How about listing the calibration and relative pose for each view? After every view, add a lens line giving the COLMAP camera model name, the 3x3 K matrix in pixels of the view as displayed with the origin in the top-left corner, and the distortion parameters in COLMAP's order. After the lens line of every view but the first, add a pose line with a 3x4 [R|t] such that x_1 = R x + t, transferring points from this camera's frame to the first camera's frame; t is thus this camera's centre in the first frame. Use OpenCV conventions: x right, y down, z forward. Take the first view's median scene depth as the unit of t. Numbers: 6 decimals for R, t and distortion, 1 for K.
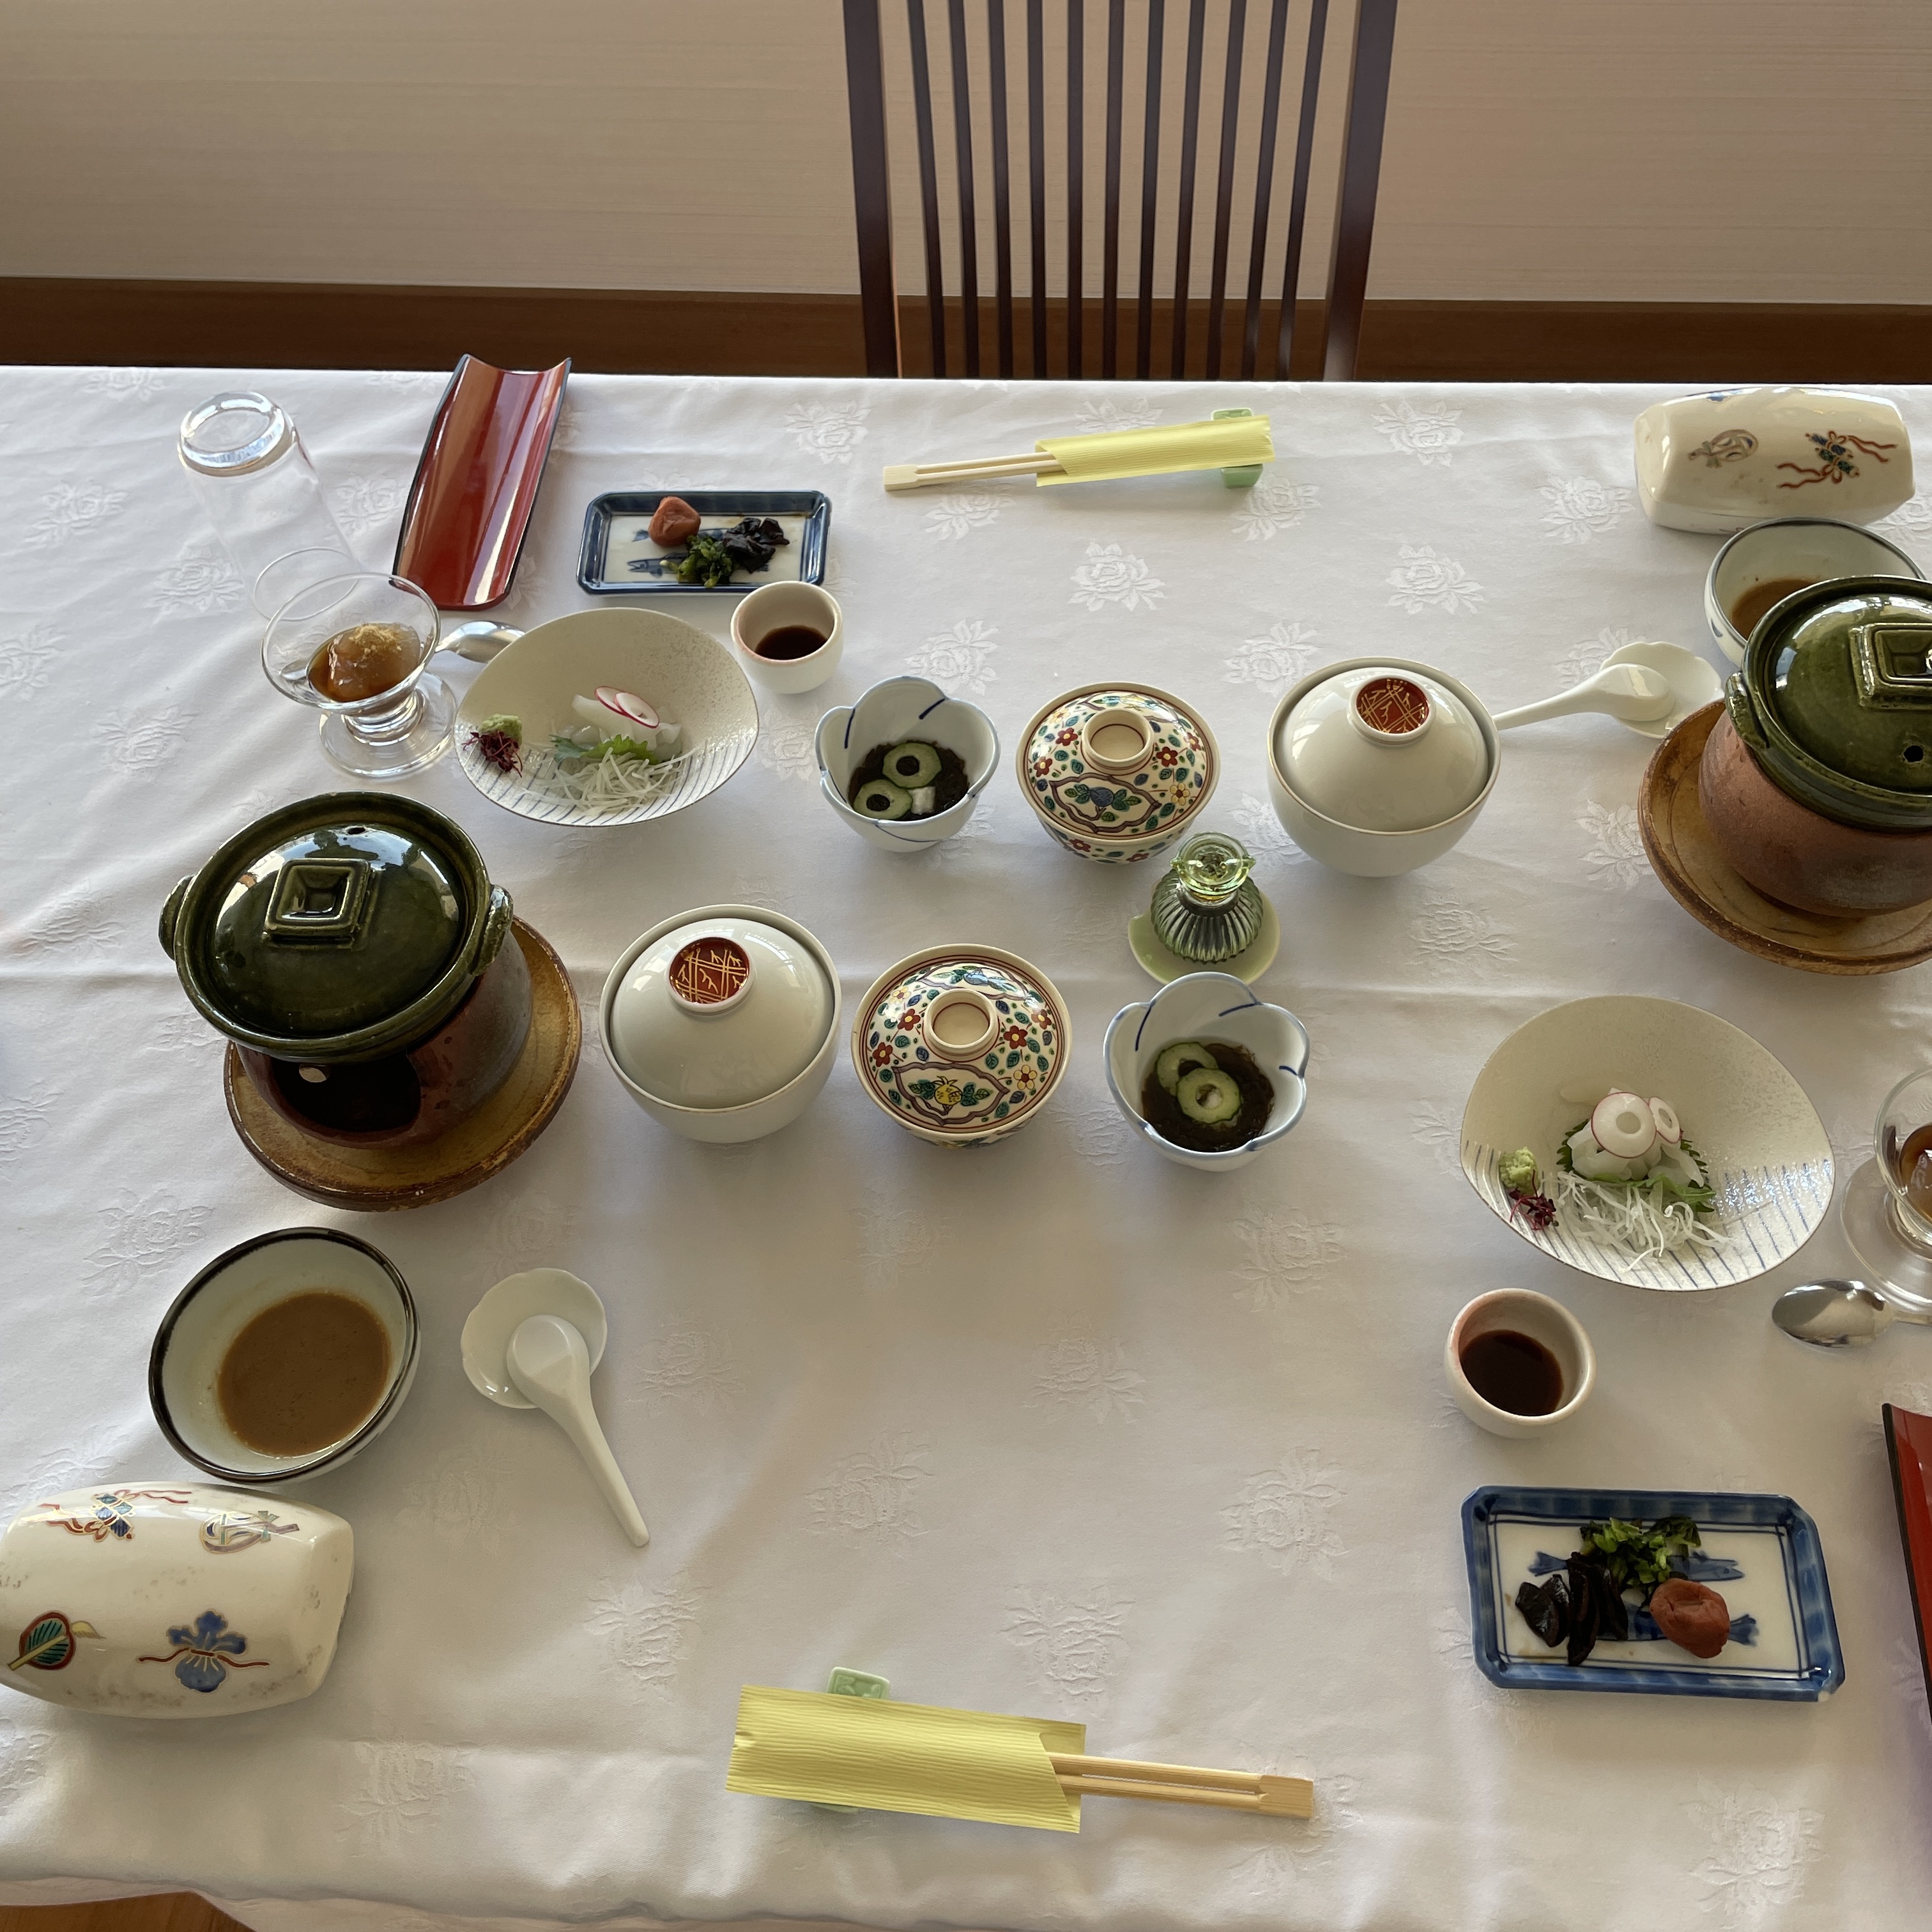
lens RADIAL K [[1975.4, 0, 962.8], [0, 1975.4, 931.0], [0, 0, 1]] dist [0.088418, -0.164015]
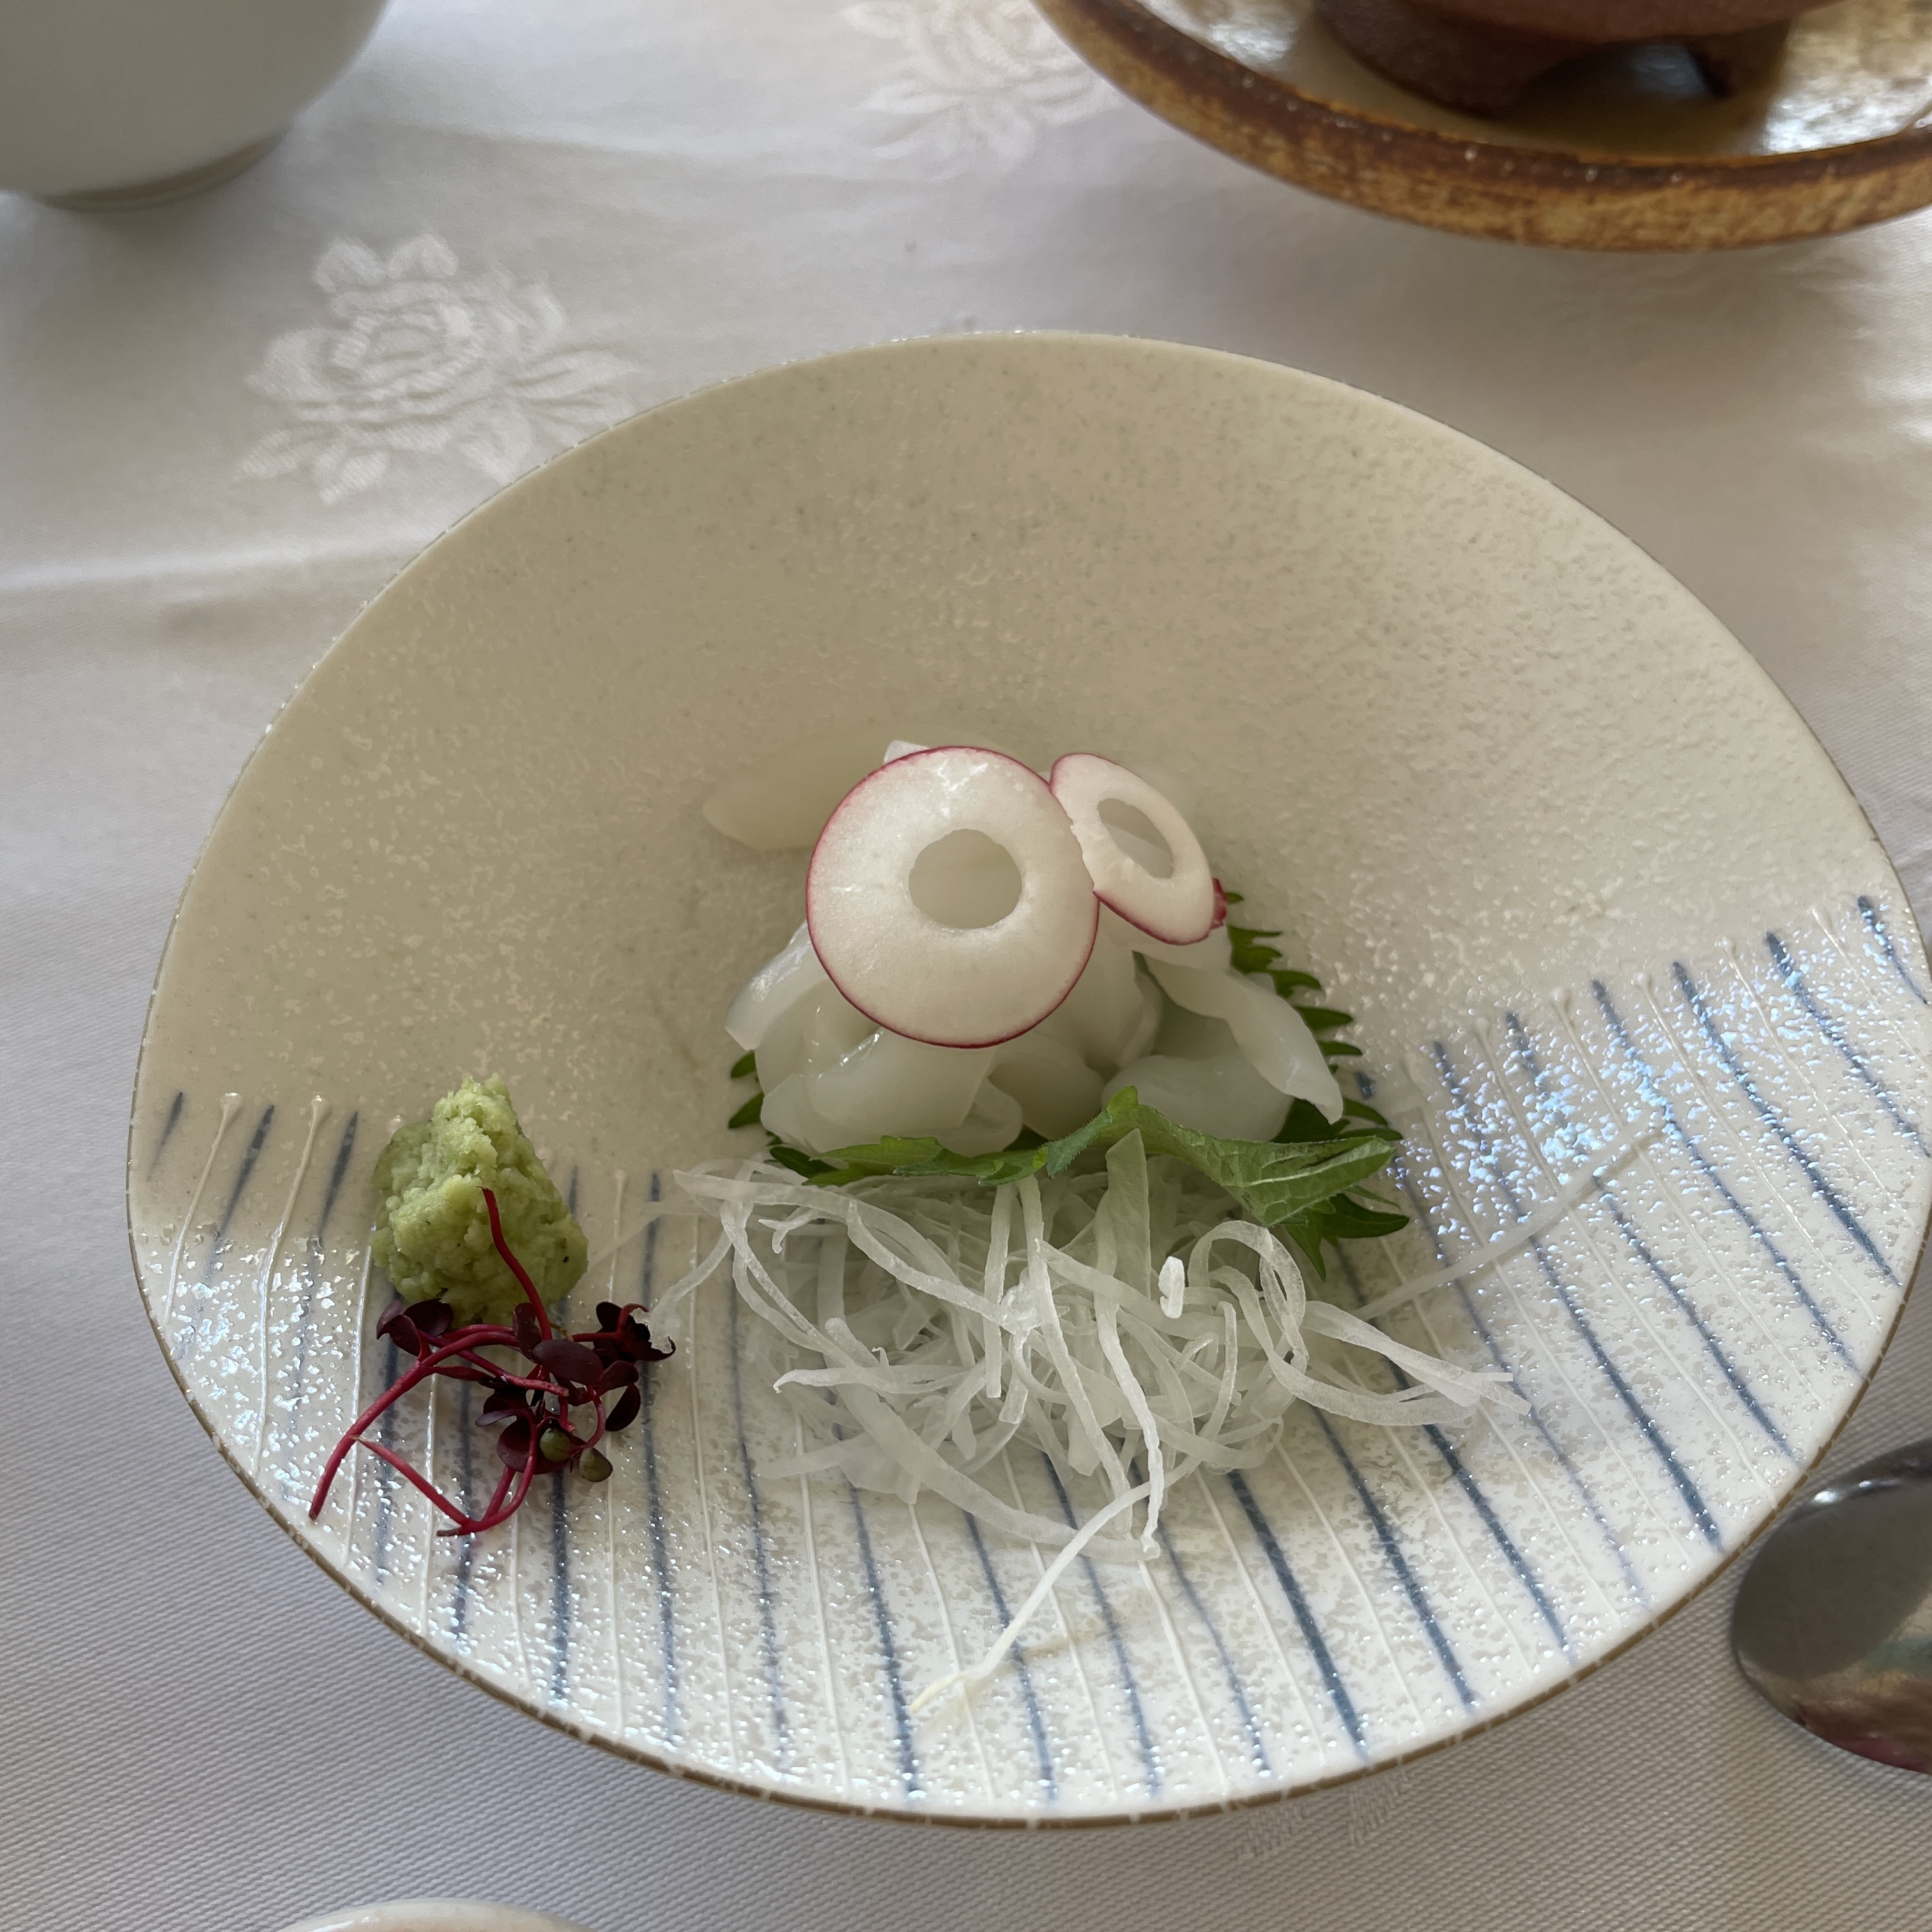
lens RADIAL K [[2015.8, 0, 1032.1], [0, 2015.8, 965.7], [0, 0, 1]] dist [0.076612, -0.170547]
pose [[0.974085, -0.157125, 0.162696, 0.288284], [0.153813, 0.987554, 0.032839, 0.093747], [-0.165831, -0.006963, 0.986130, 0.746428]]
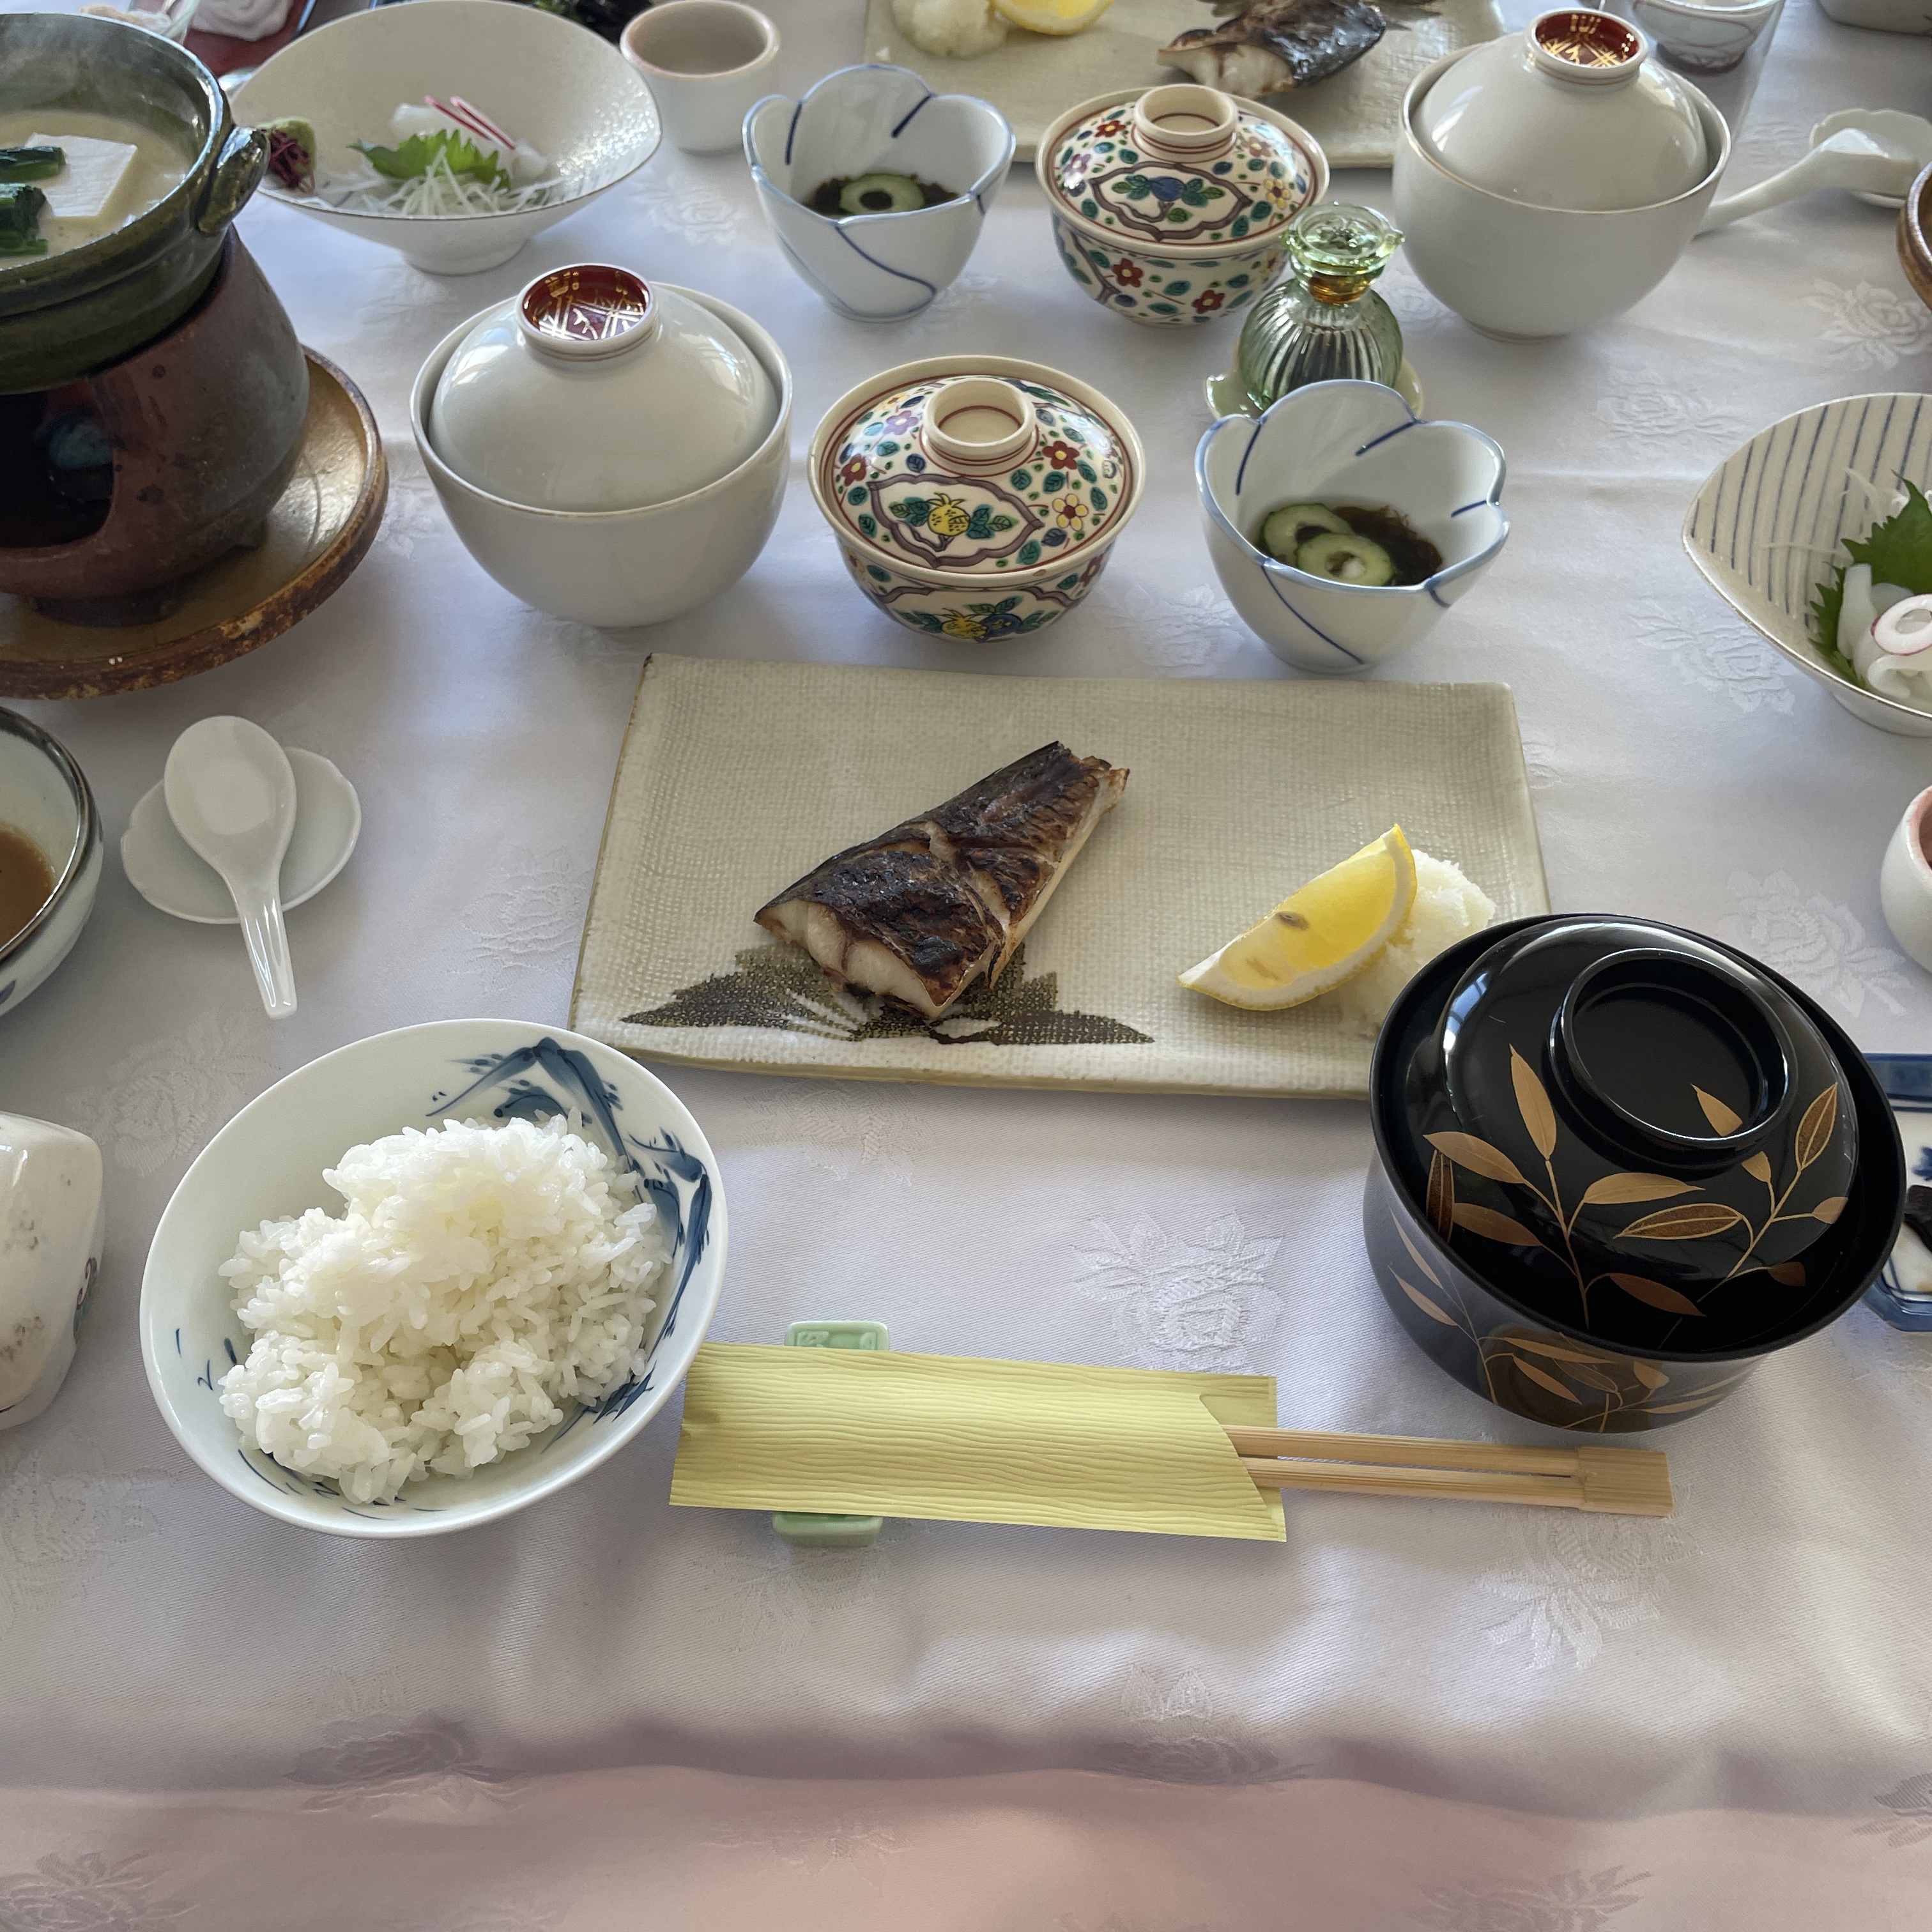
lens RADIAL K [[1992.8, 0, 995.8], [0, 1992.8, 964.0], [0, 0, 1]] dist [0.087014, -0.157950]
pose [[0.996997, 0.001976, 0.077411, -0.044368], [0.004686, 0.996302, -0.085797, 0.270694], [-0.077294, 0.085902, 0.993301, 0.344705]]
